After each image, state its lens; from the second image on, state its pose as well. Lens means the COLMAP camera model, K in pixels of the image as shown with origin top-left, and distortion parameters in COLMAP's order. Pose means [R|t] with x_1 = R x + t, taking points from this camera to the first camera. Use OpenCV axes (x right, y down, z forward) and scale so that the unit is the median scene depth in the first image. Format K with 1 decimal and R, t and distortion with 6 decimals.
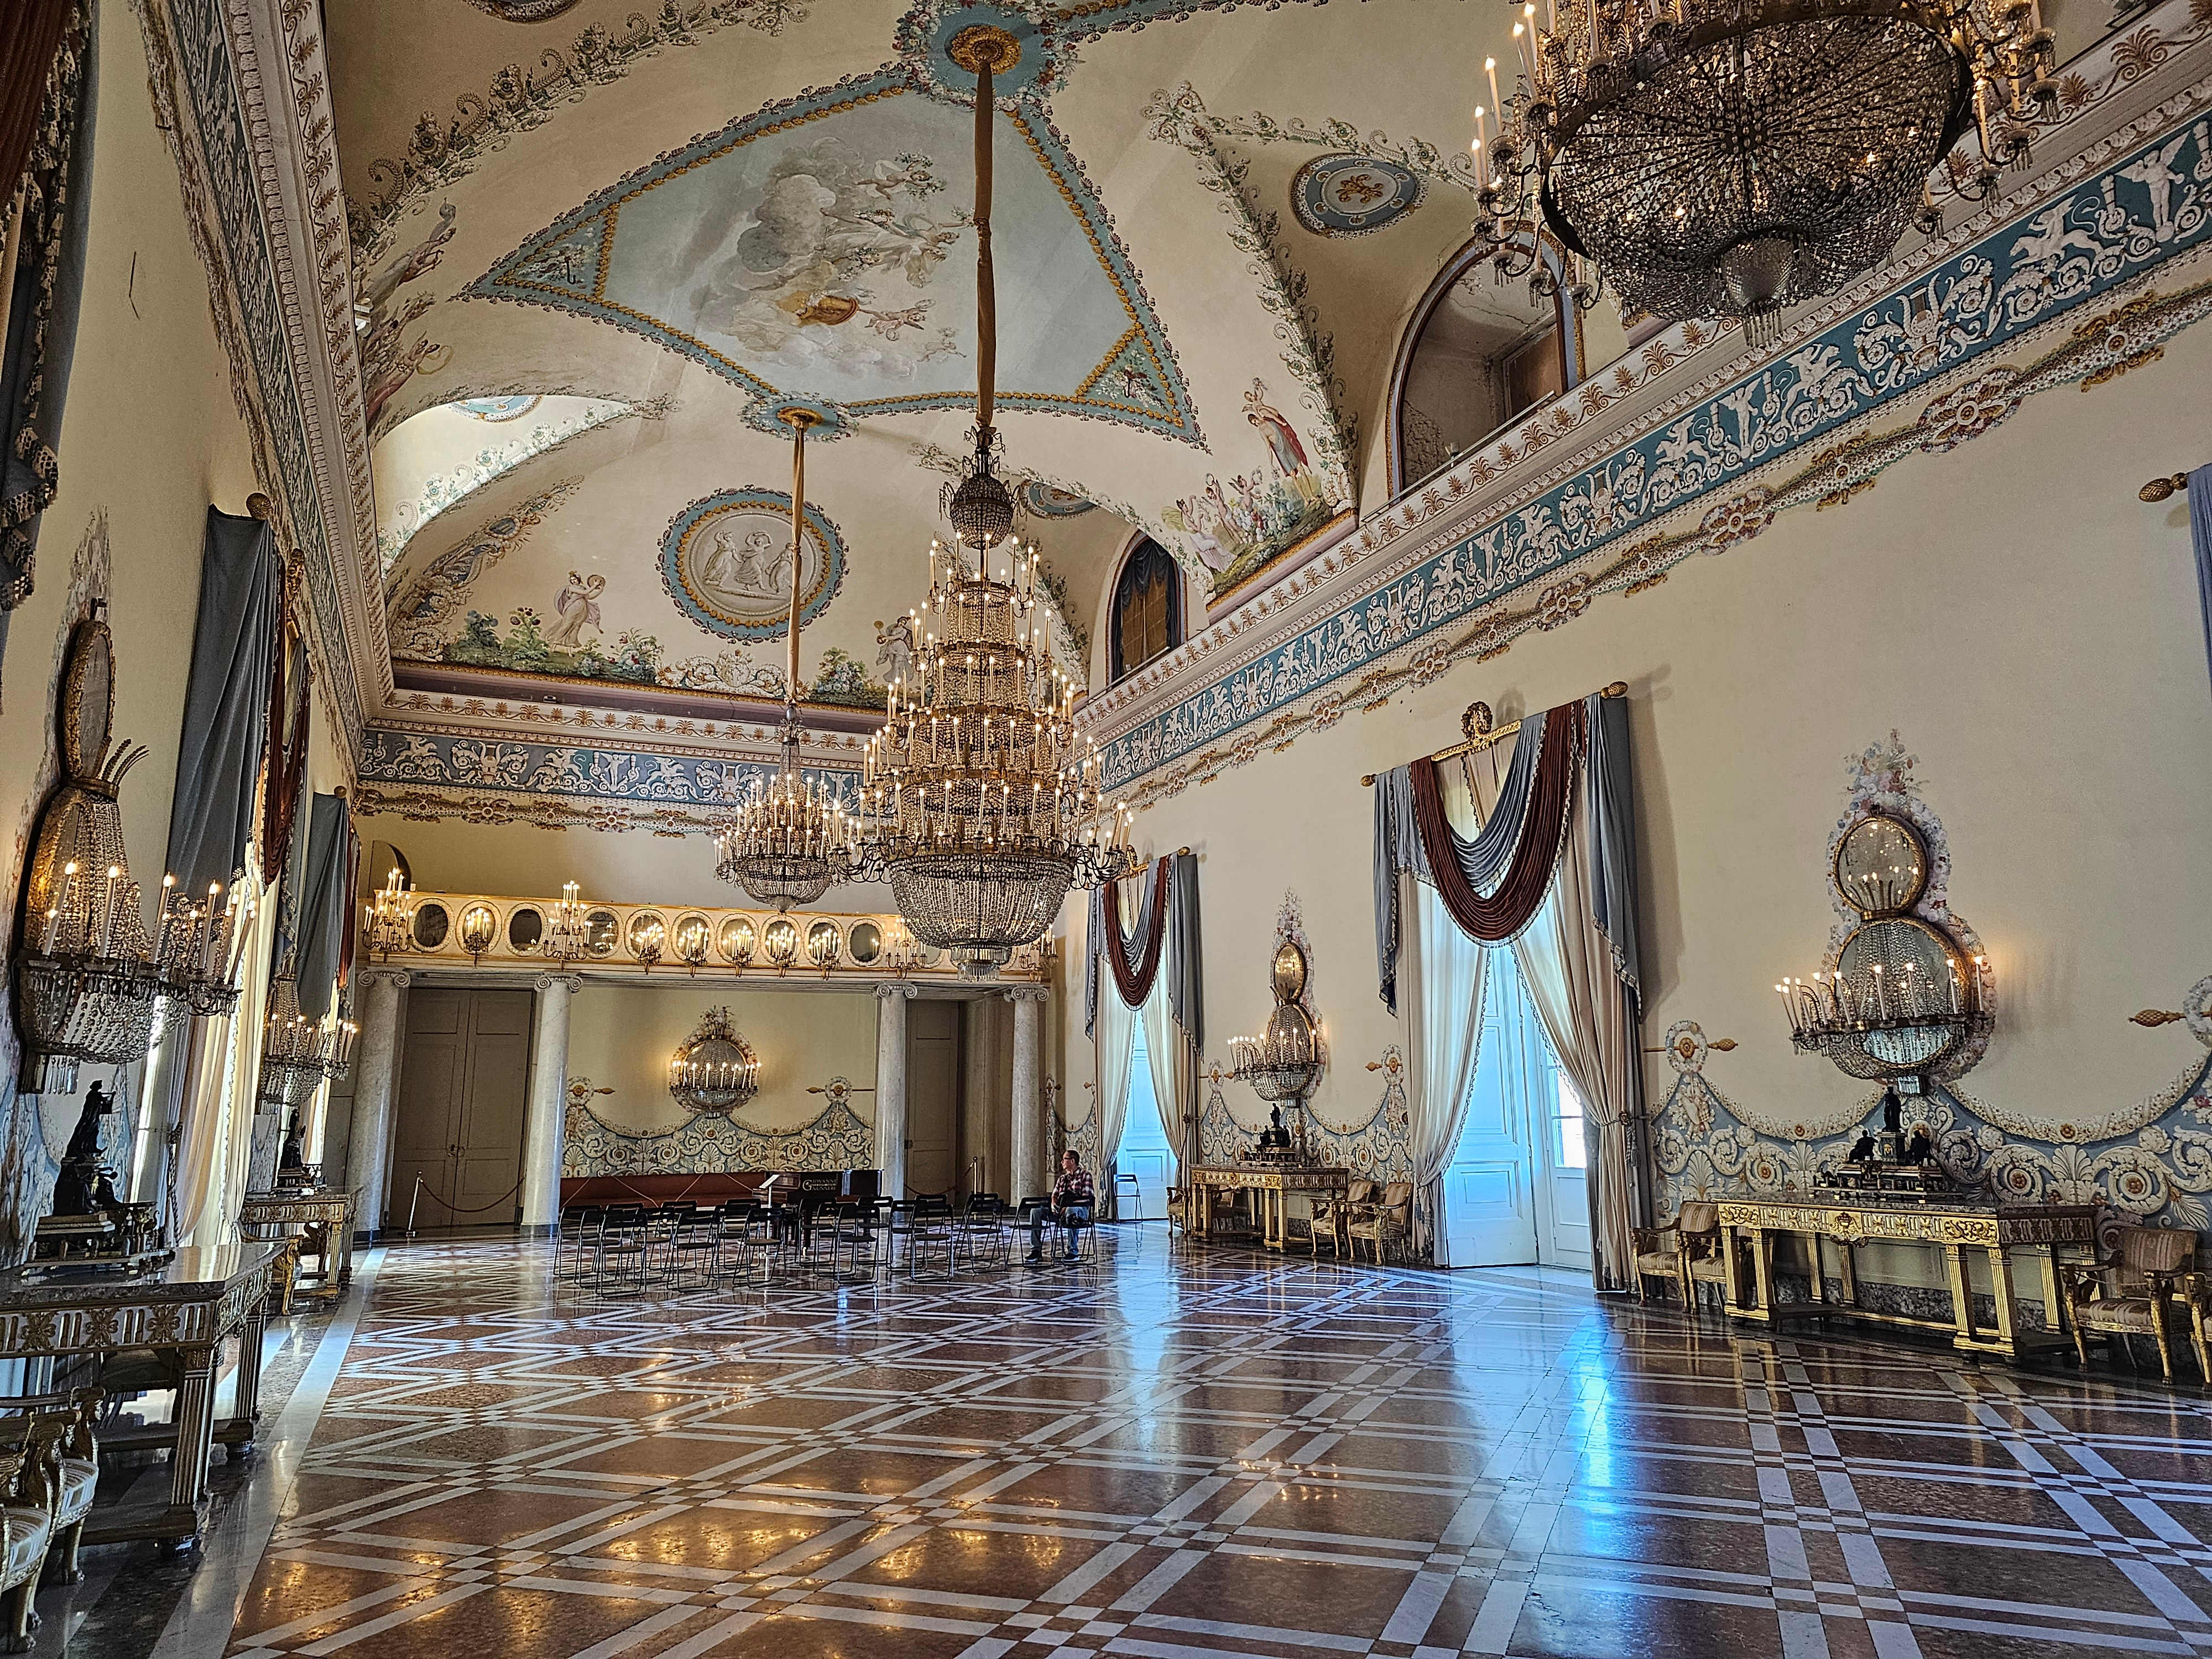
lens RADIAL K [[1495.7, 0, 1096.9], [0, 1495.7, 819.9], [0, 0, 1]] dist [0.053670, -0.045314]
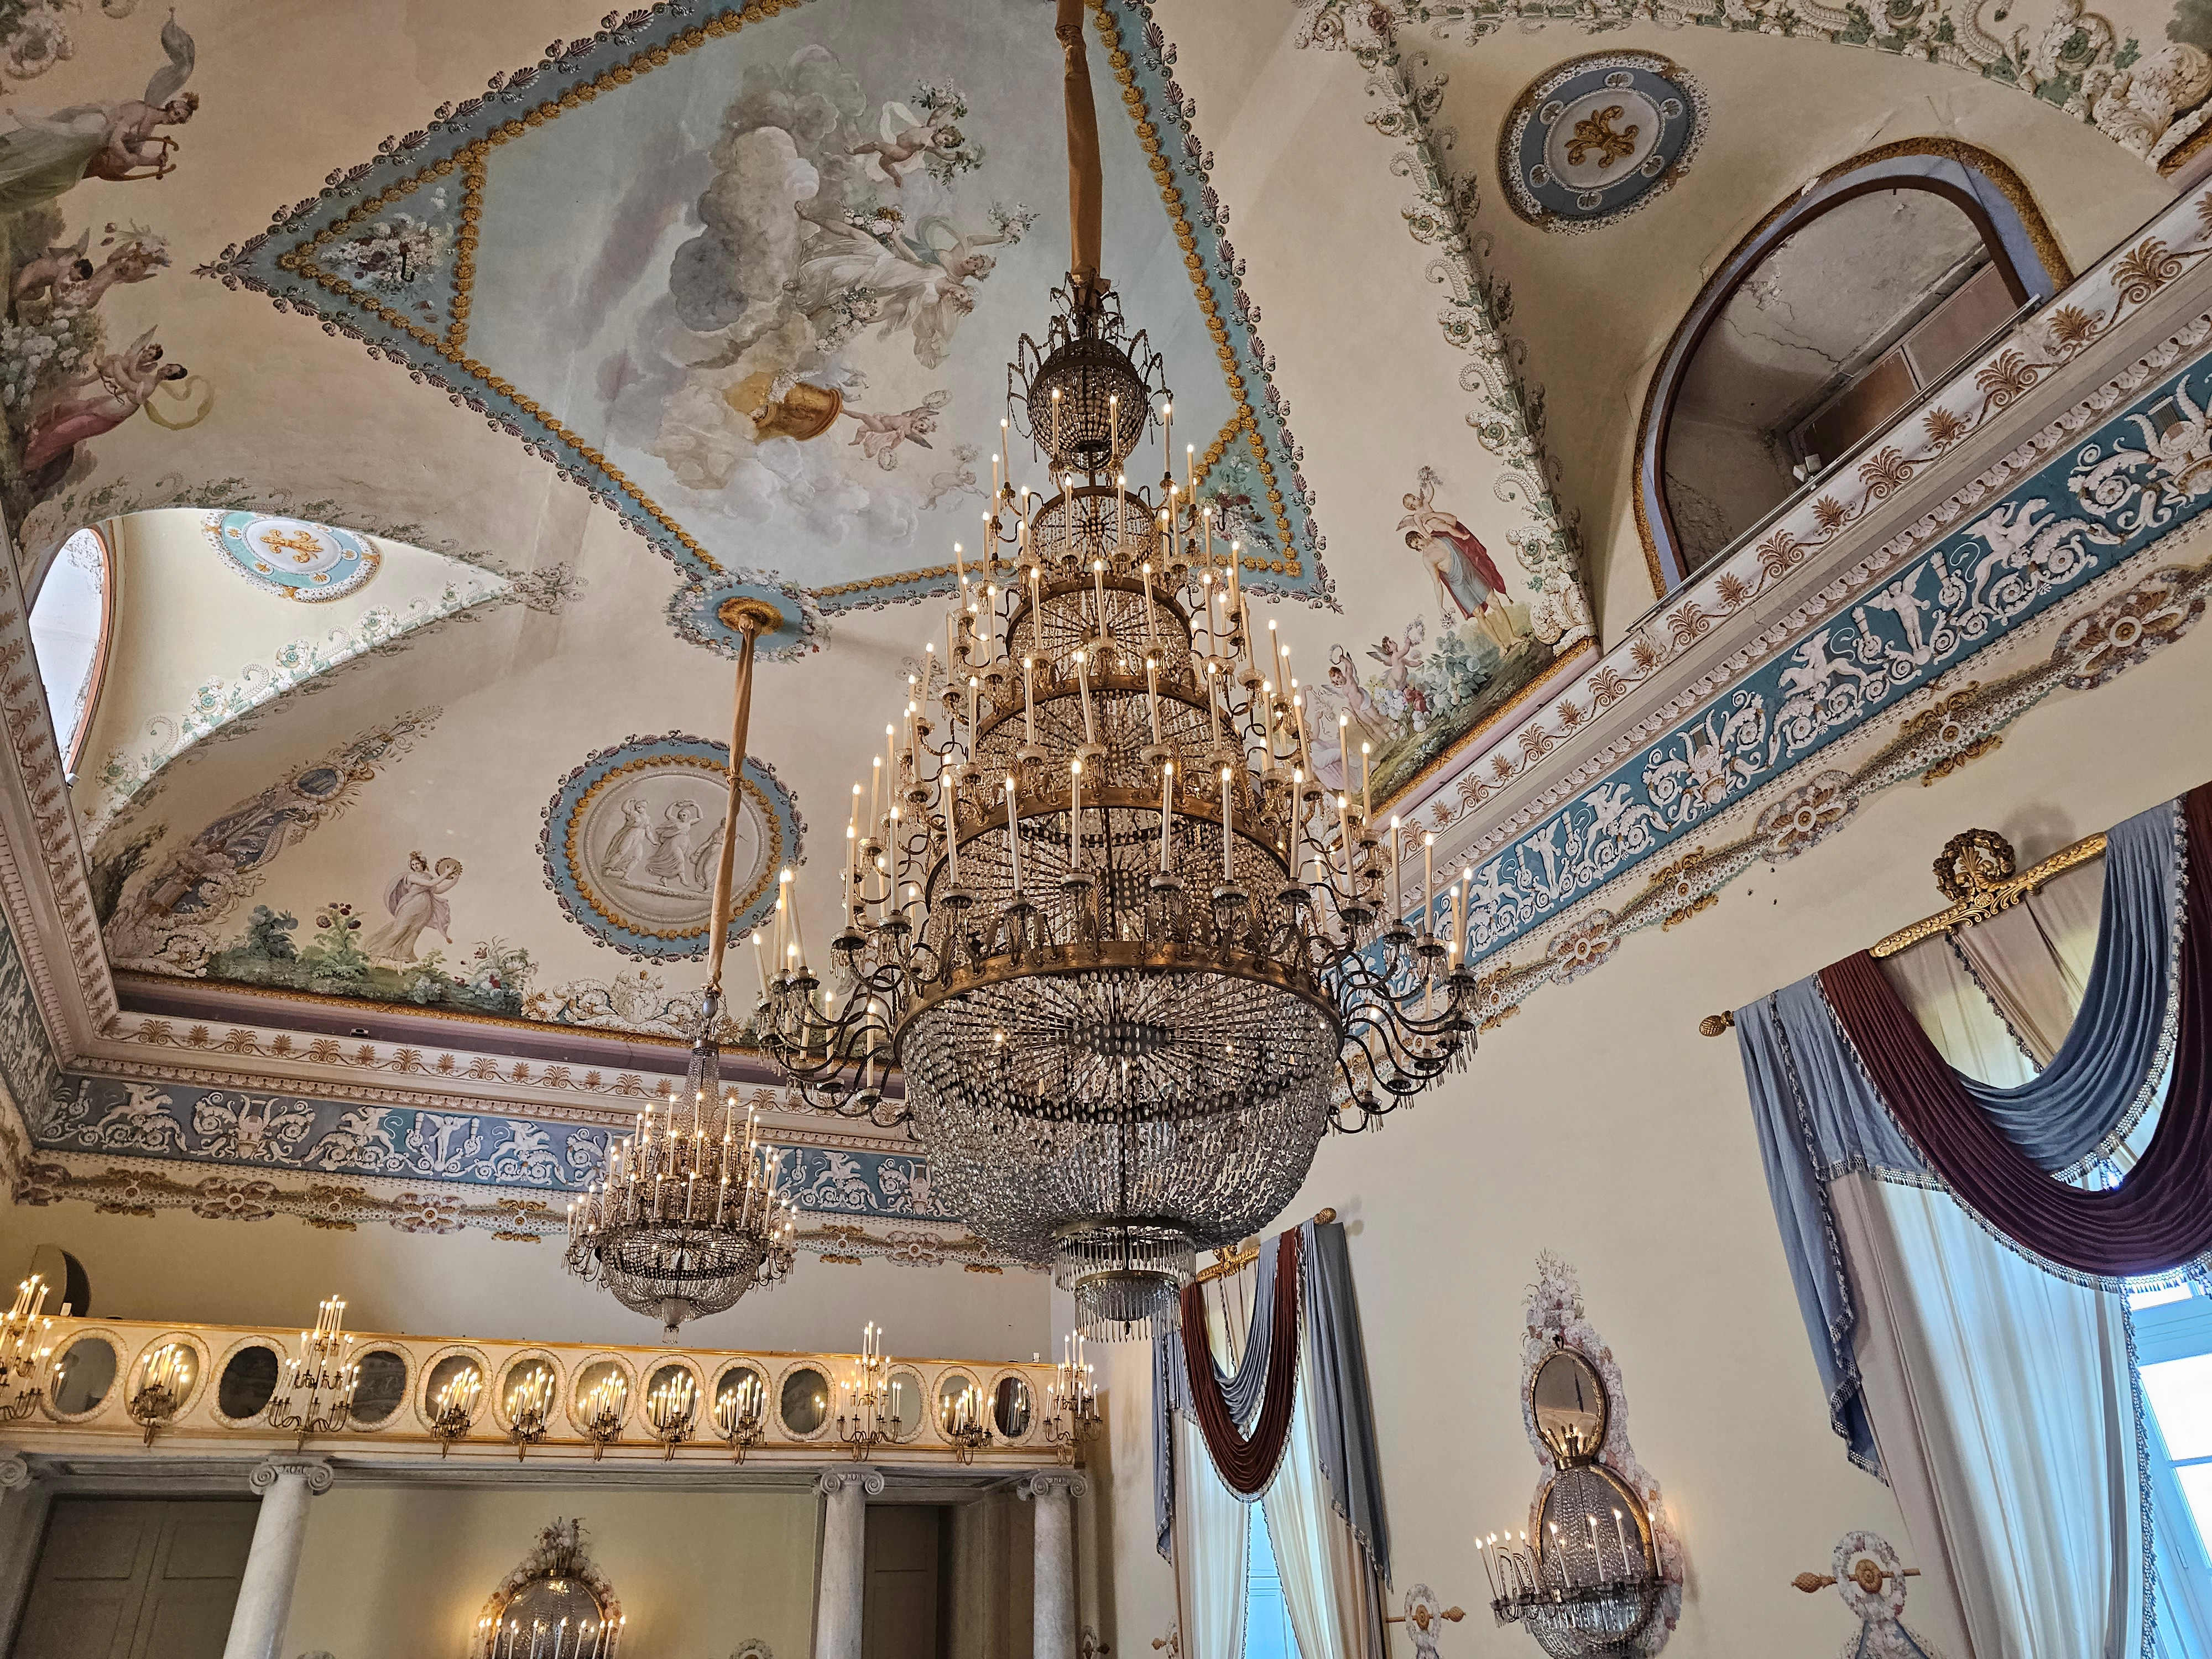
lens RADIAL K [[1495.7, 0, 1096.9], [0, 1495.7, 819.9], [0, 0, 1]] dist [0.053670, -0.045314]
pose [[0.999222, -0.007828, 0.038645, -0.060744], [0.019722, 0.947907, -0.317936, 0.062301], [-0.034143, 0.318451, 0.947324, 0.351028]]
